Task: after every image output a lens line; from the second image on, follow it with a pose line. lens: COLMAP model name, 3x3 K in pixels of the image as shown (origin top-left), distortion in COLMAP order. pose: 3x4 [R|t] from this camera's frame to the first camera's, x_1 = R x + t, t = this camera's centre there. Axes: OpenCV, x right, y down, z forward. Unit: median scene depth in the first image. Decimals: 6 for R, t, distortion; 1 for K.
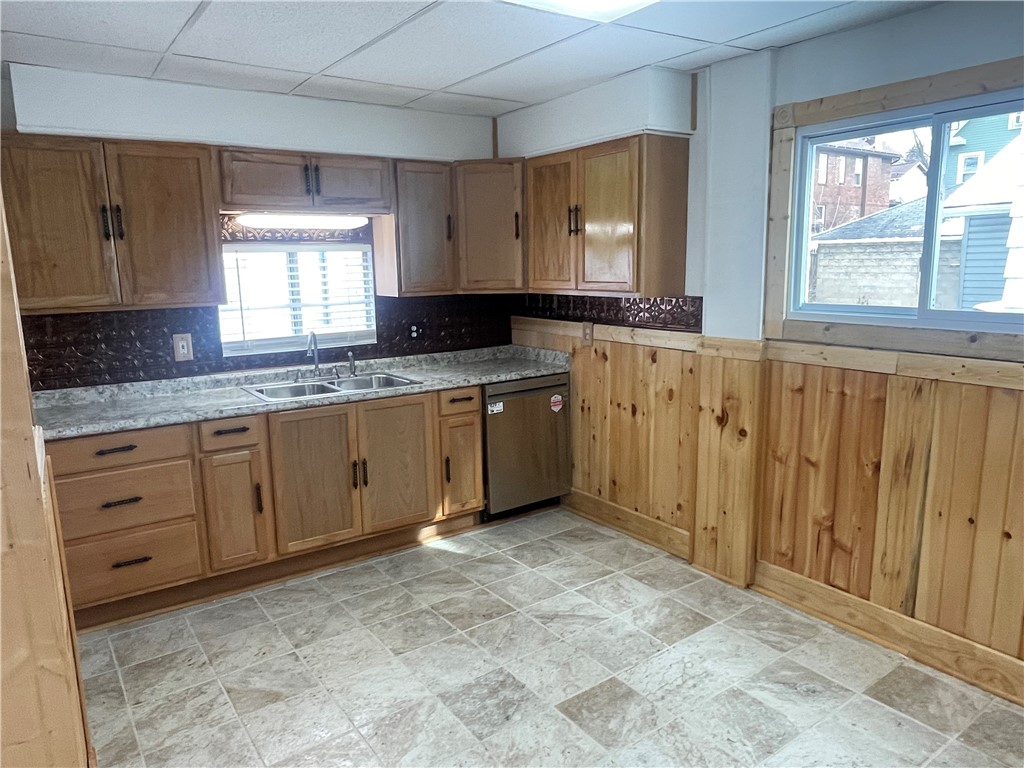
lens RADIAL K [[694.1, 0, 509.8], [0, 694.1, 389.3], [0, 0, 1]] dist [-0.001143, -0.006075]
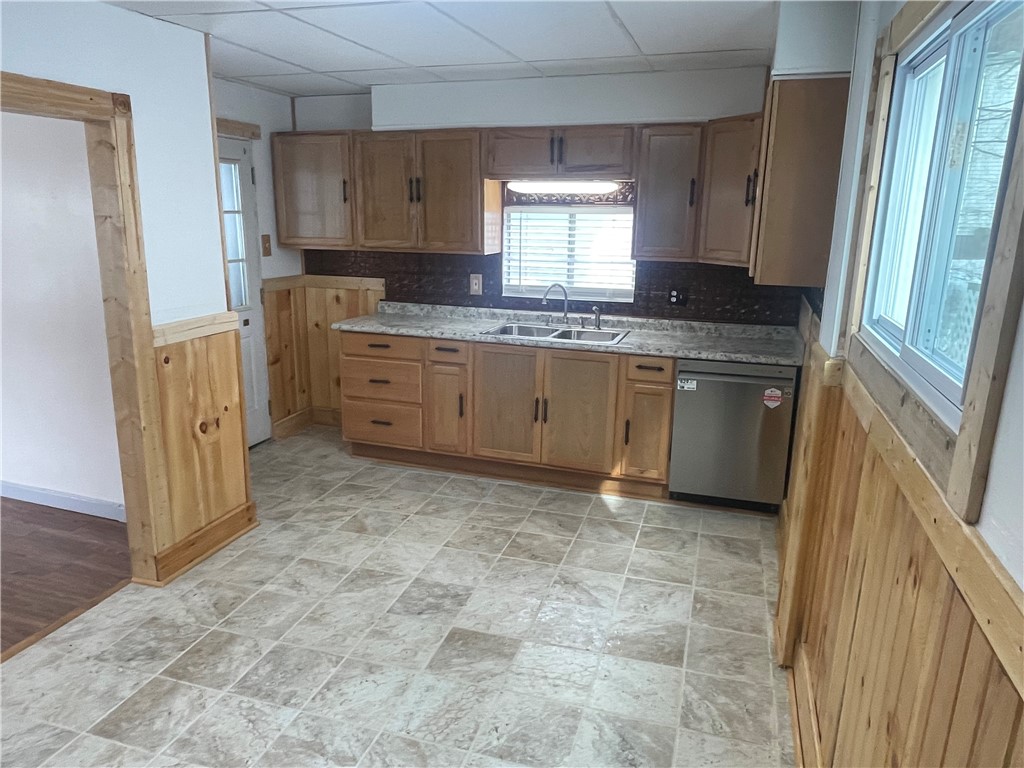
lens RADIAL K [[694.1, 0, 508.1], [0, 694.1, 389.2], [0, 0, 1]] dist [-0.001143, -0.006075]
pose [[0.600321, 0.224321, -0.767655, 0.656384], [-0.169860, 0.973722, 0.151703, -0.081580], [0.781513, 0.039324, 0.622649, 0.248873]]
